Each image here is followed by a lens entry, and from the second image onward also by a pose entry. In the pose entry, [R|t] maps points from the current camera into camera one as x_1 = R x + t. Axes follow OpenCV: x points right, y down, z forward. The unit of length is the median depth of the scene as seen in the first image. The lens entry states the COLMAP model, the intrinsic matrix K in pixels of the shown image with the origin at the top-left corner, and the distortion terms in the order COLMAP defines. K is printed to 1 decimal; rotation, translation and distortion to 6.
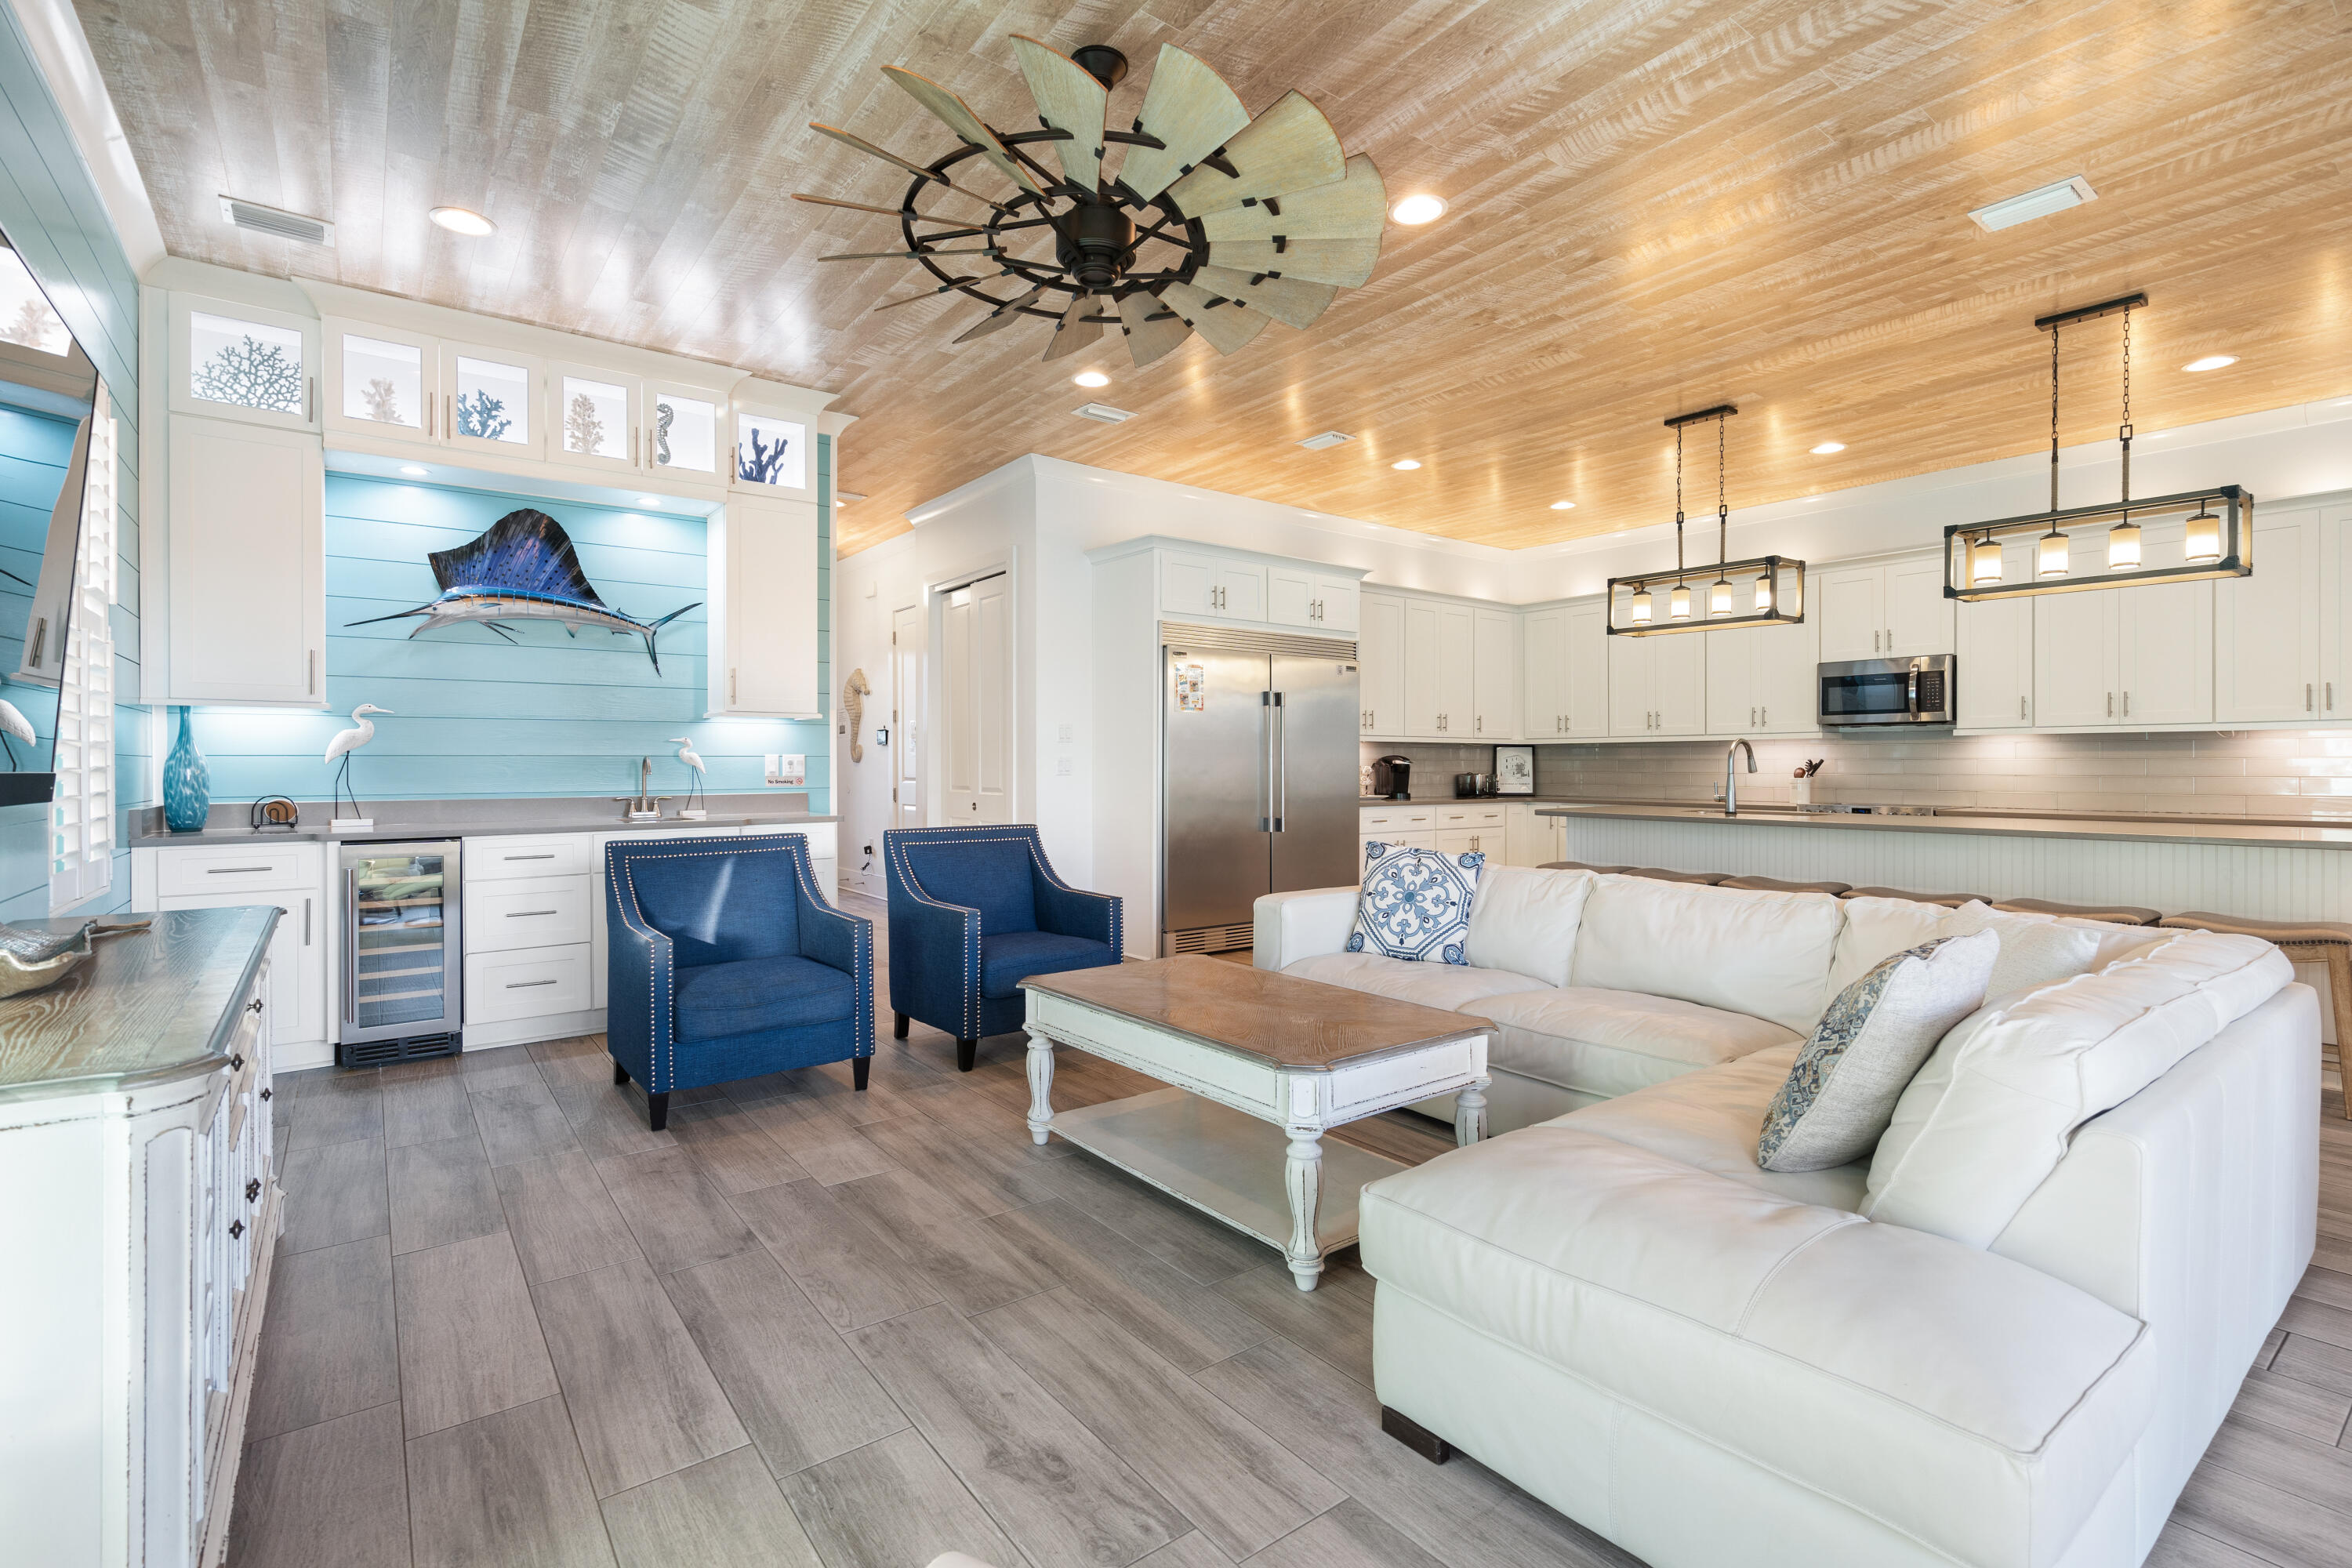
lens RADIAL K [[1084.3, 0, 1180.2], [0, 1084.3, 770.8], [0, 0, 1]] dist [-0.003084, 0.002991]
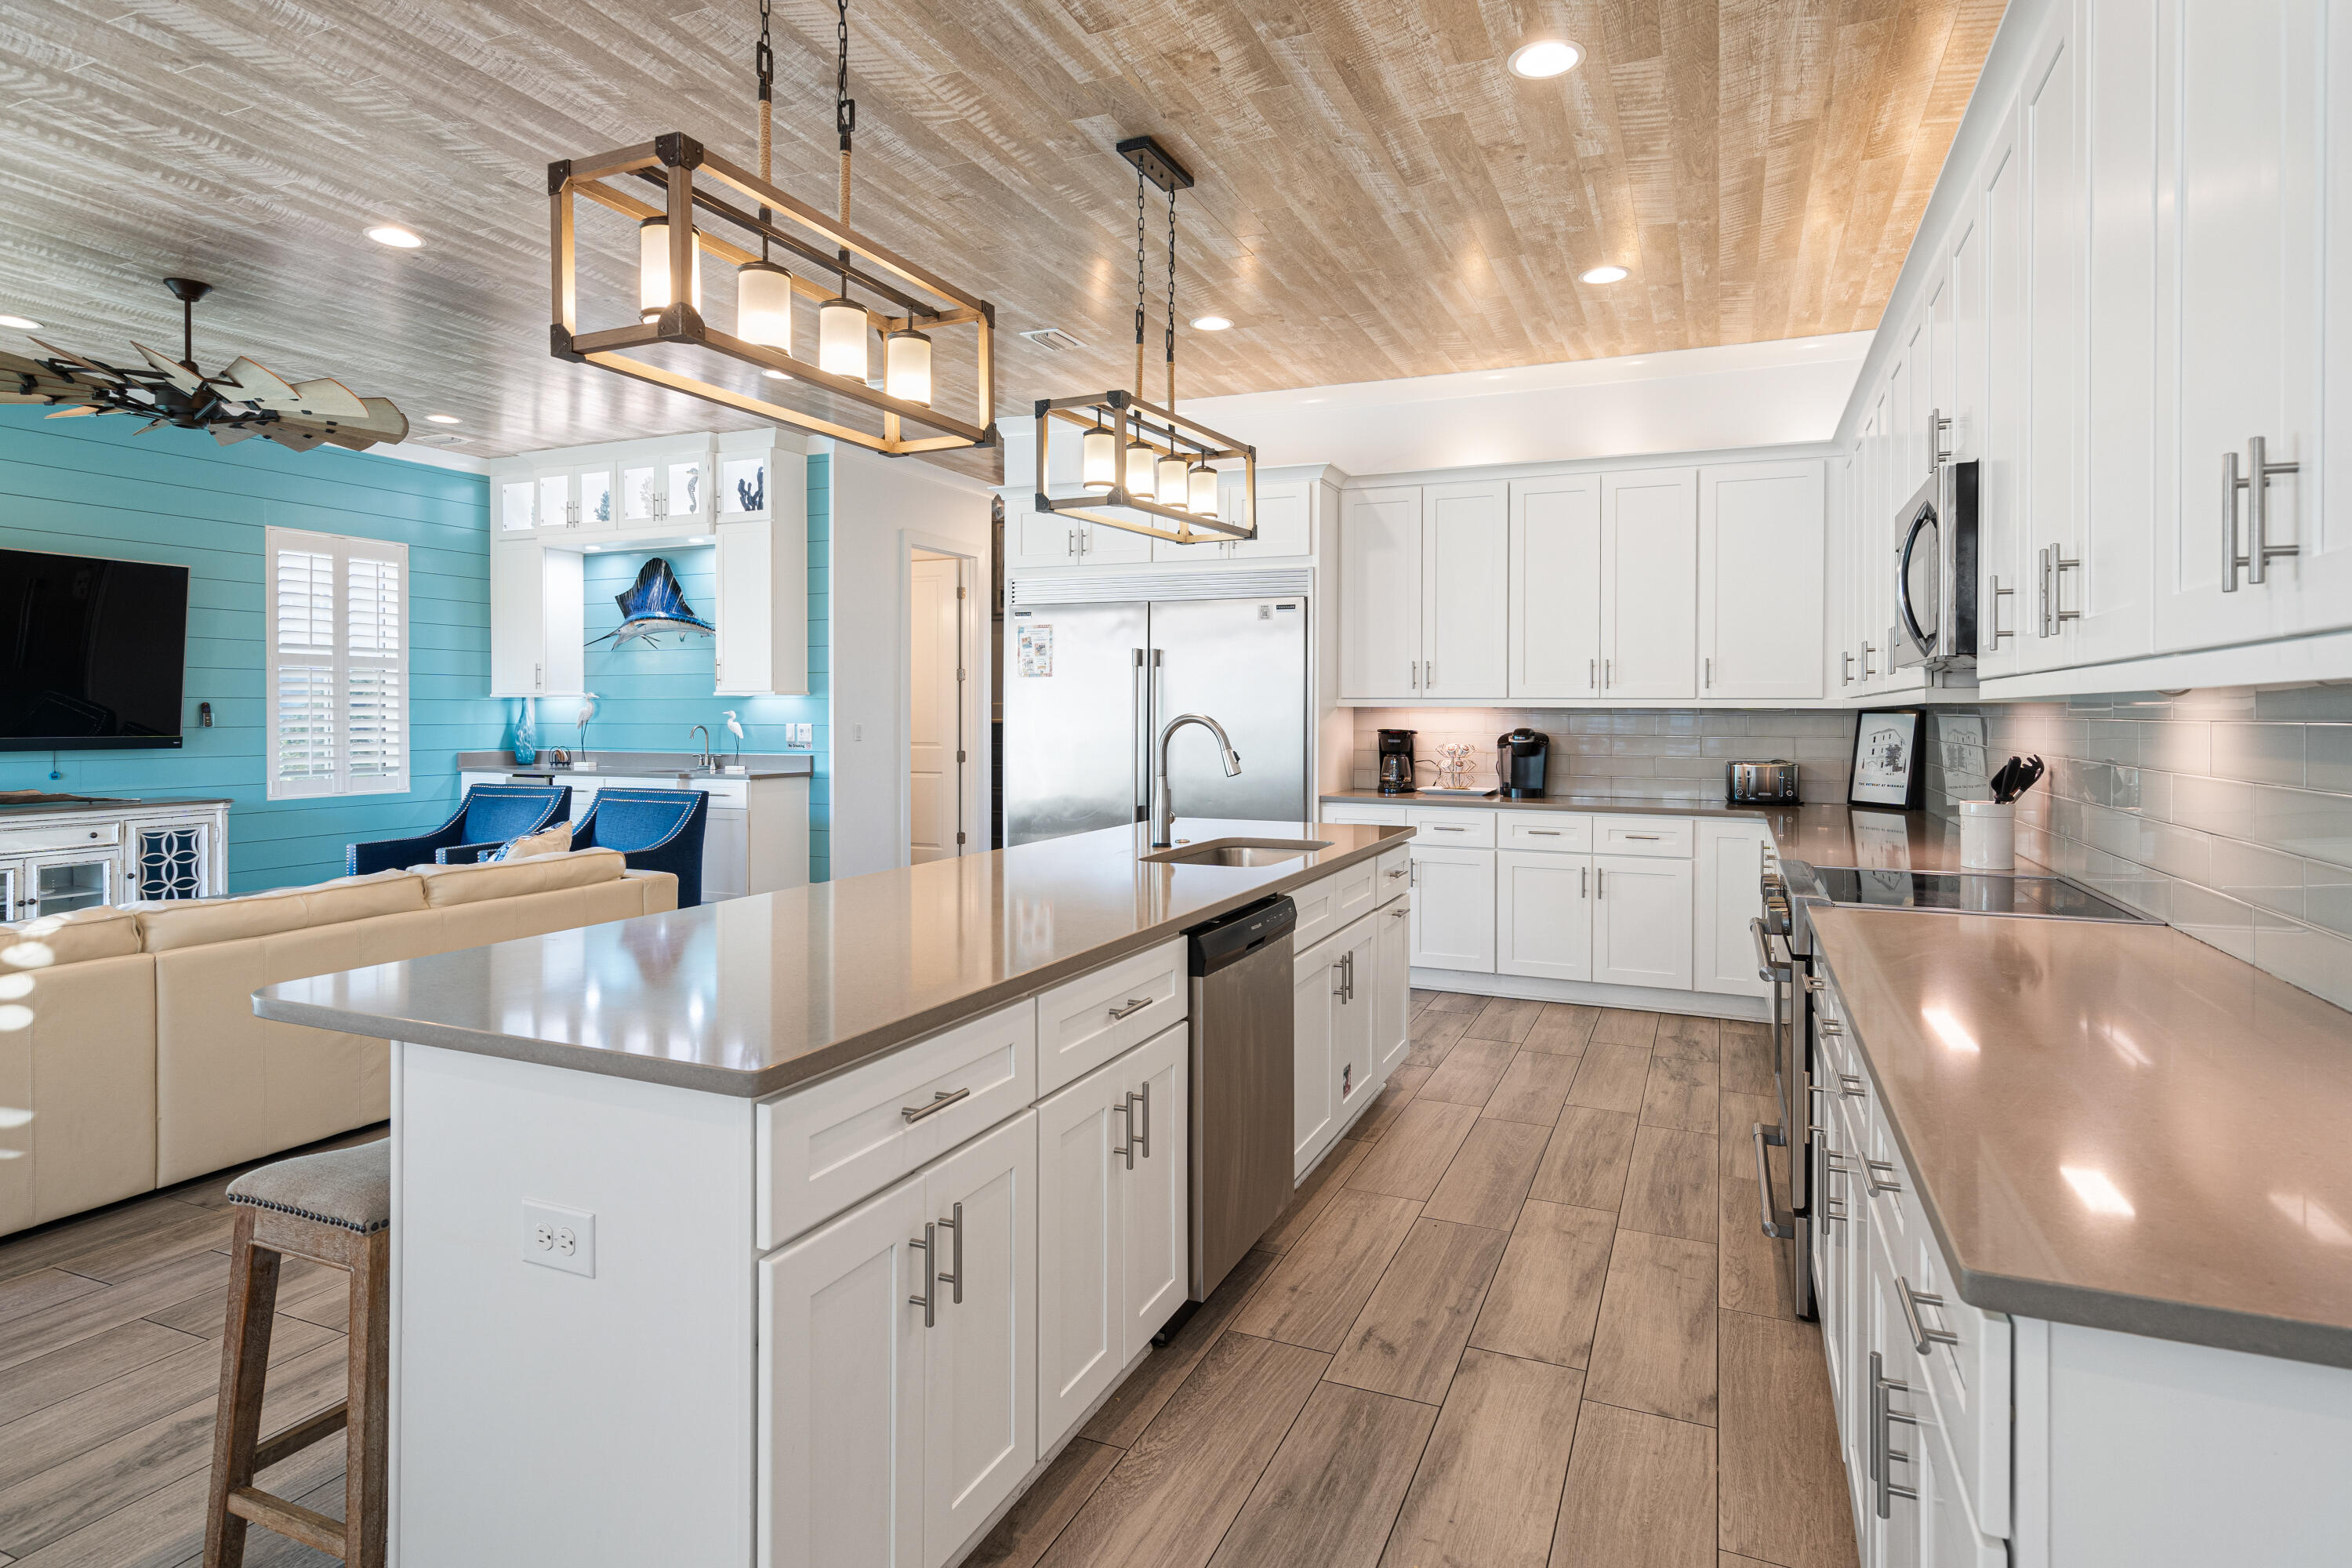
lens RADIAL K [[1259.1, 0, 1181.8], [0, 1259.1, 726.7], [0, 0, 1]] dist [0.001298, 0.002784]
pose [[0.488426, 0.012510, -0.872515, 1.089743], [-0.010517, 0.999909, 0.008449, -0.028537], [0.872542, 0.005050, 0.488514, 0.681406]]
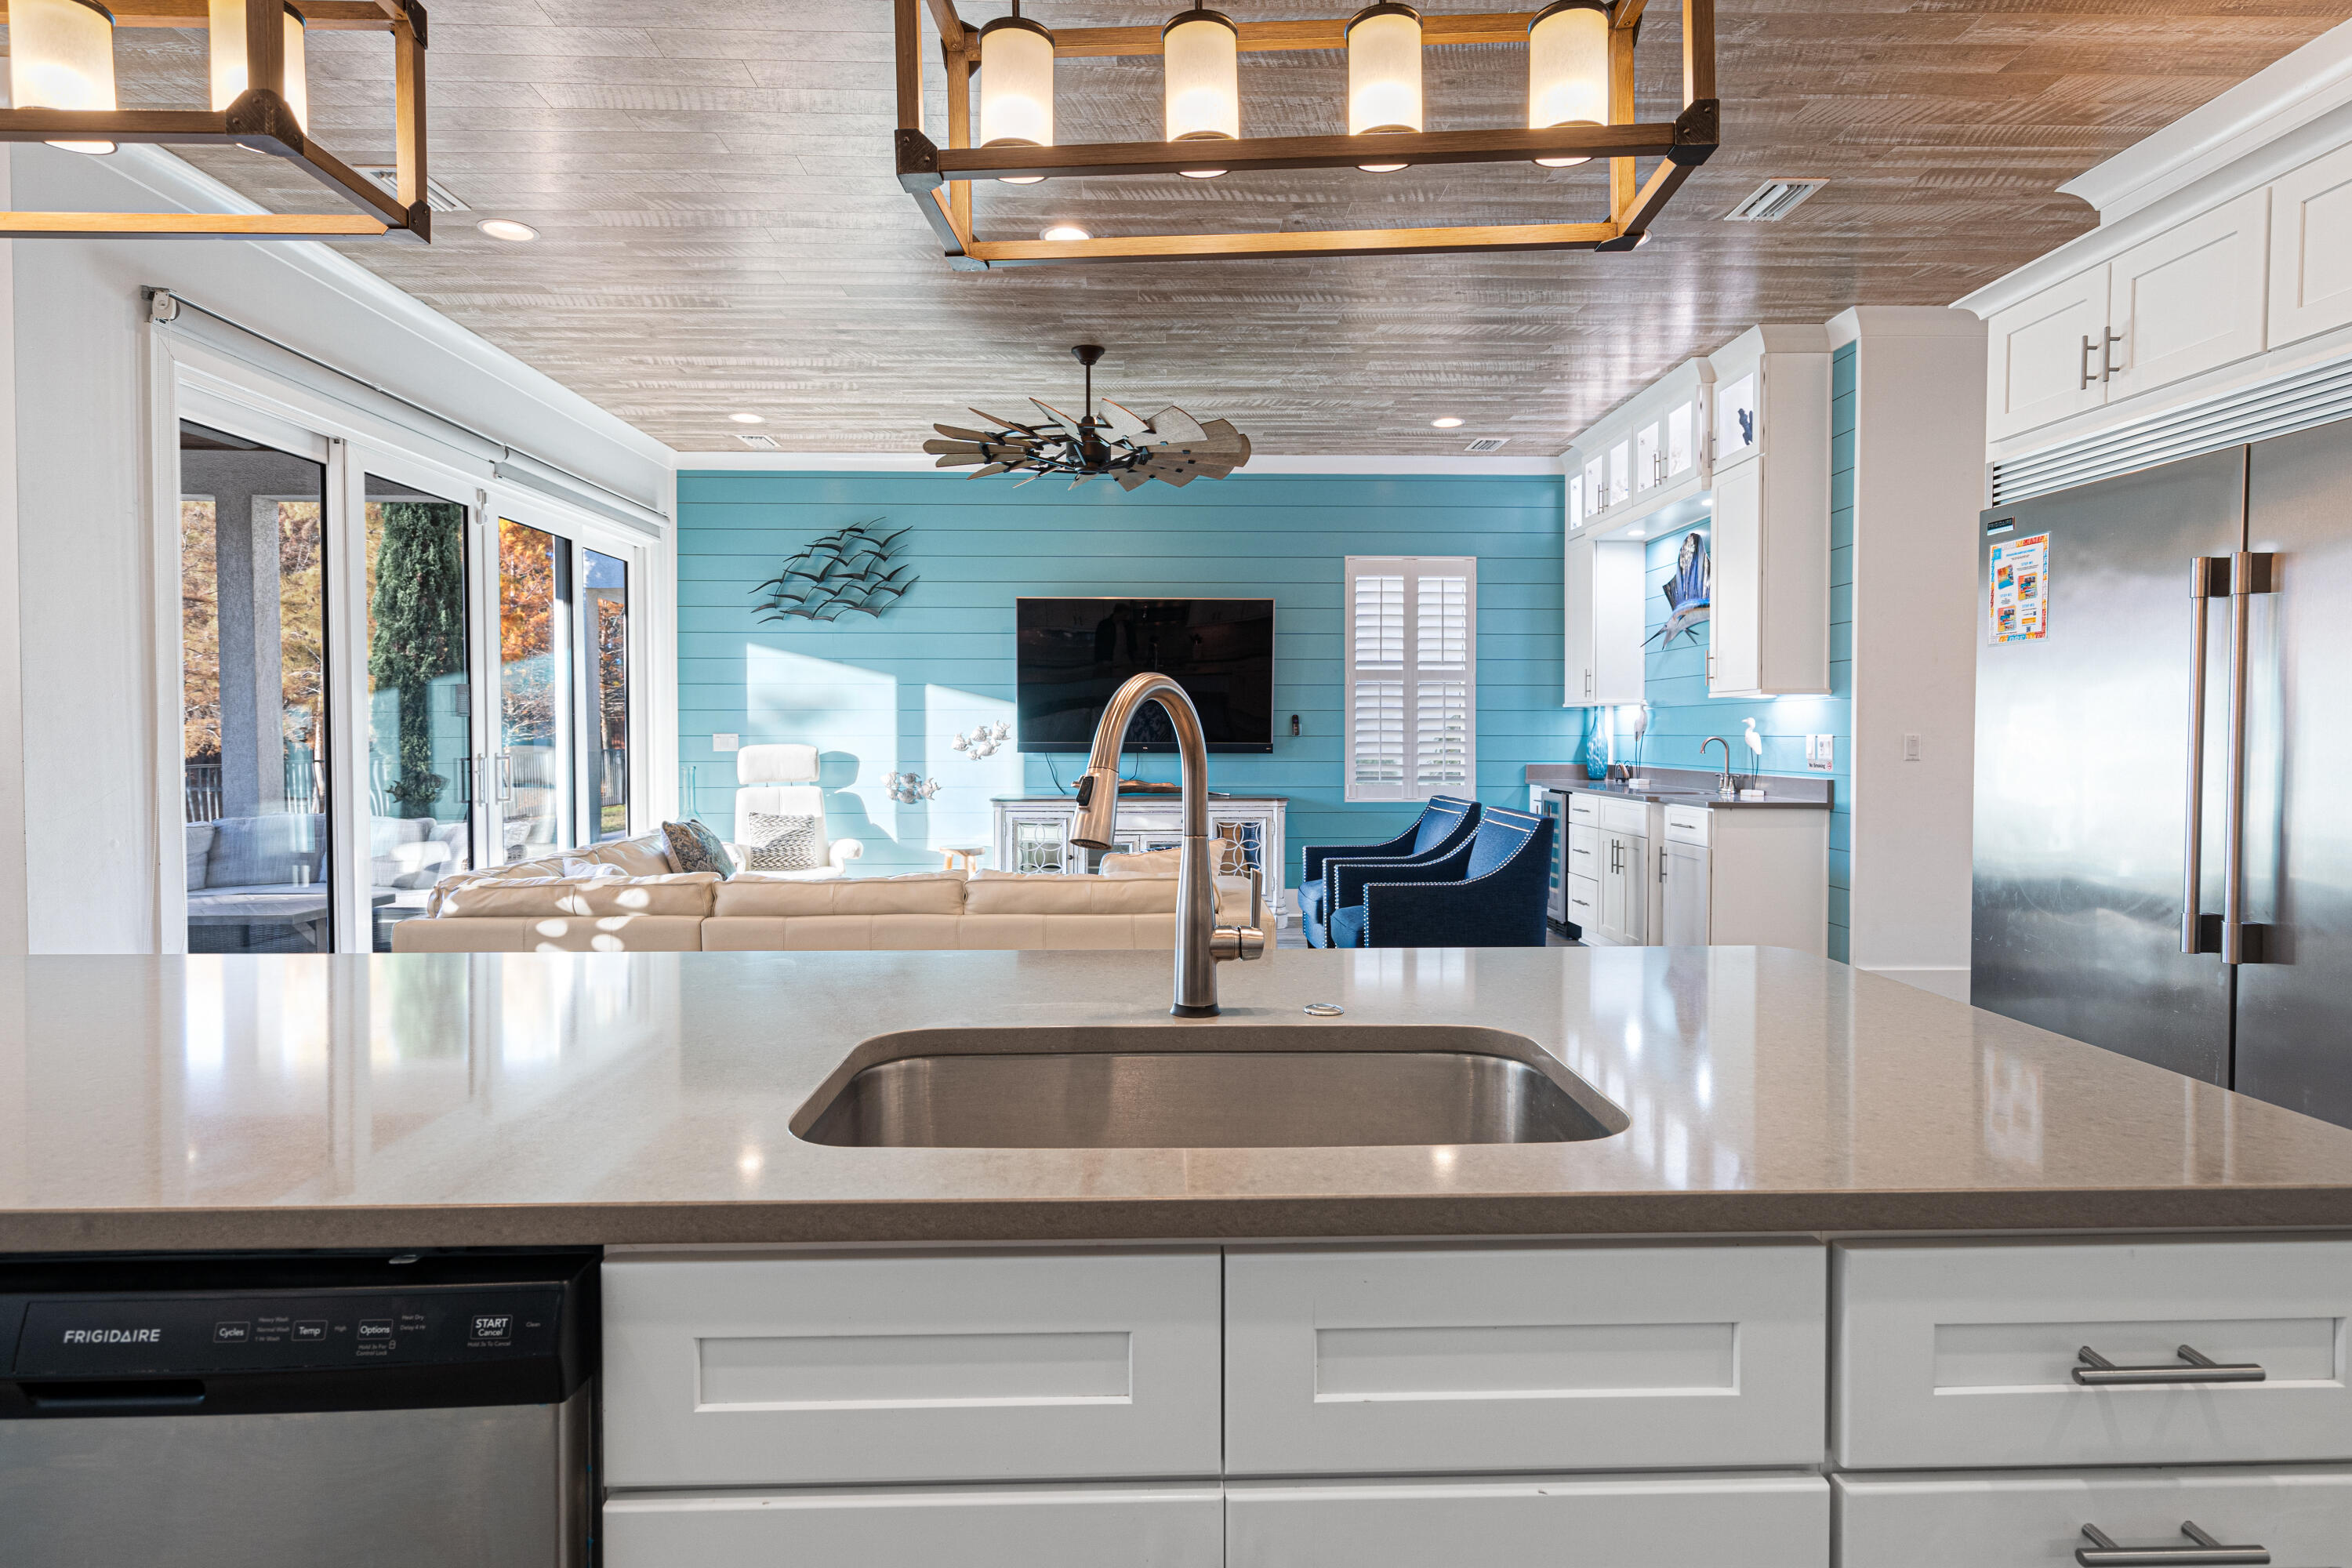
lens RADIAL K [[1184.1, 0, 1190.6], [0, 1184.1, 741.7], [0, 0, 1]] dist [0.026290, -0.001290]
pose [[-0.576159, 0.008367, -0.817295, 0.710042], [-0.006889, 0.999862, 0.015093, -0.020523], [0.817309, 0.014327, -0.576022, 1.138328]]
